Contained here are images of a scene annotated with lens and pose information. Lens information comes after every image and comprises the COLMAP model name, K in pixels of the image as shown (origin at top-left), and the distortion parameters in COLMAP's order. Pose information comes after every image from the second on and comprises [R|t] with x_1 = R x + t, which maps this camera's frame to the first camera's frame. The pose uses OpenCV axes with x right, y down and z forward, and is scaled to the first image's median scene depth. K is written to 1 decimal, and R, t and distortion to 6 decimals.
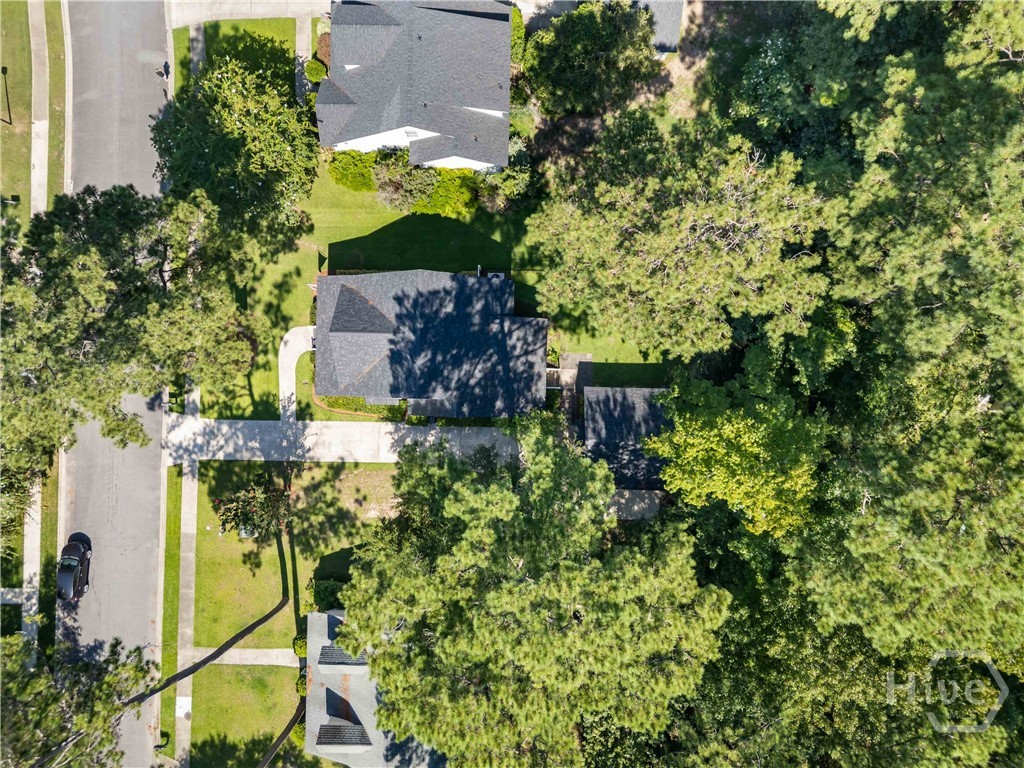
lens RADIAL K [[702.4, 0, 512.0], [0, 702.4, 384.0], [0, 0, 1]] dist [-0.082843, -0.000591]
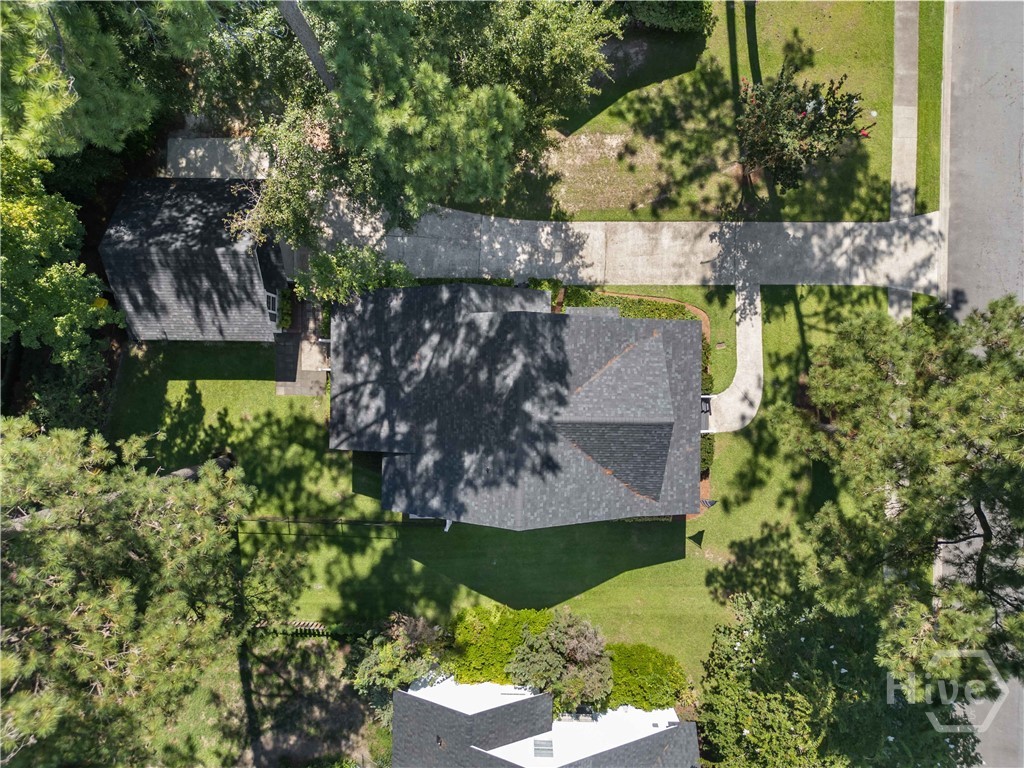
lens RADIAL K [[739.0, 0, 516.2], [0, 739.0, 365.8], [0, 0, 1]] dist [0.042054, 0.001080]
pose [[-0.999821, 0.018451, 0.004264, -0.117338], [-0.018537, -0.999605, -0.021118, -0.013519], [0.003873, -0.021194, 0.999768, 0.317190]]
